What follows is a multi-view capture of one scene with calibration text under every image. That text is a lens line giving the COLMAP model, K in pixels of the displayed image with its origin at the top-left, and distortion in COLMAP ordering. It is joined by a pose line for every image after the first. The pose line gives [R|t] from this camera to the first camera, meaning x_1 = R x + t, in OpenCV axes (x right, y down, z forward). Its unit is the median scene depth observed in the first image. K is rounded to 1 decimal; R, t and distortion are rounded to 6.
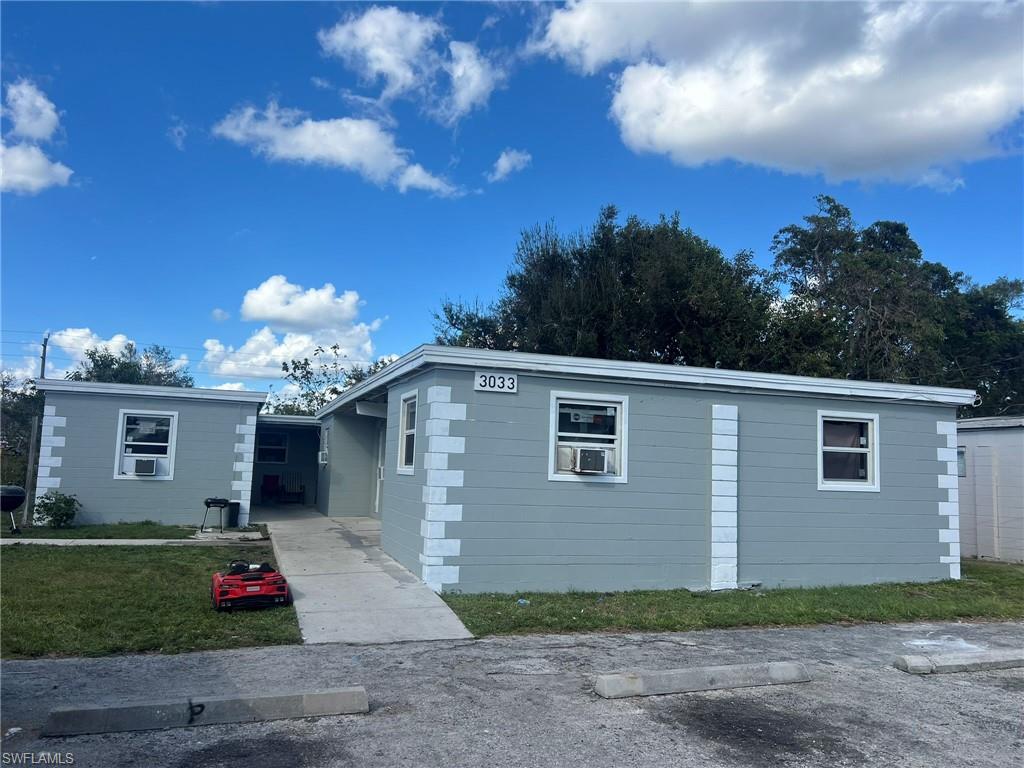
lens RADIAL K [[772.2, 0, 525.7], [0, 772.2, 379.8], [0, 0, 1]] dist [0.071062, -0.084902]
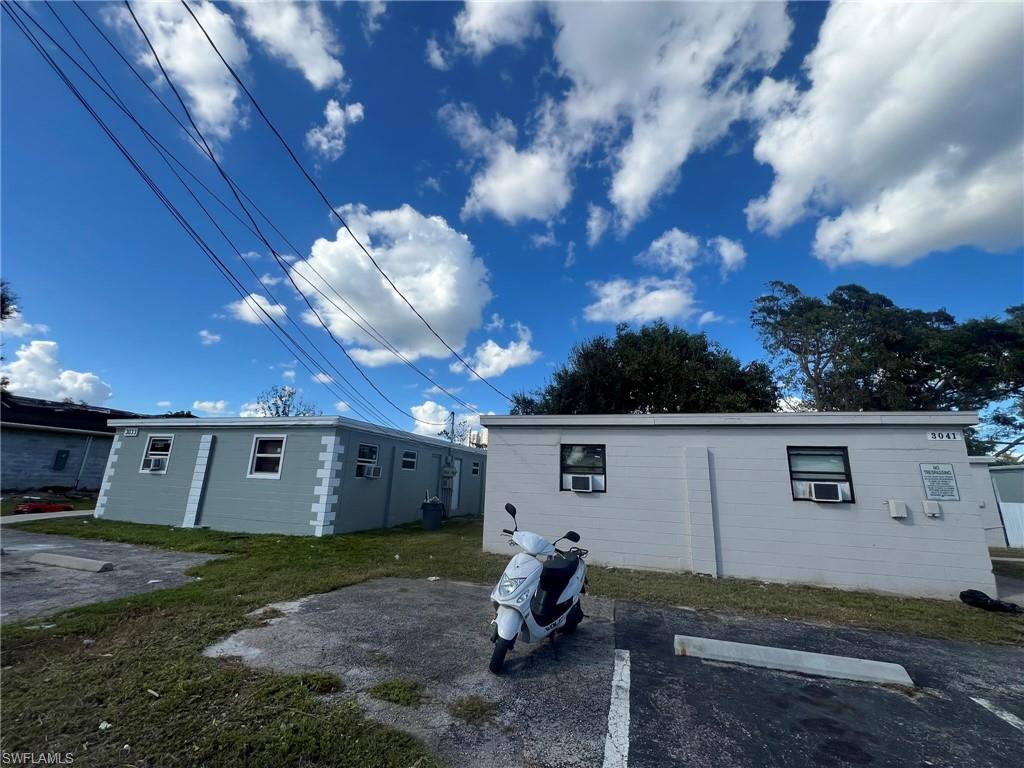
lens RADIAL K [[407.2, 0, 512.5], [0, 407.2, 379.5], [0, 0, 1]] dist [-0.001557, 0.000284]
pose [[0.798730, -0.147886, -0.583232, 1.419091], [0.062113, 0.984412, -0.164547, 0.105243], [0.598475, 0.095203, 0.795465, 0.566739]]
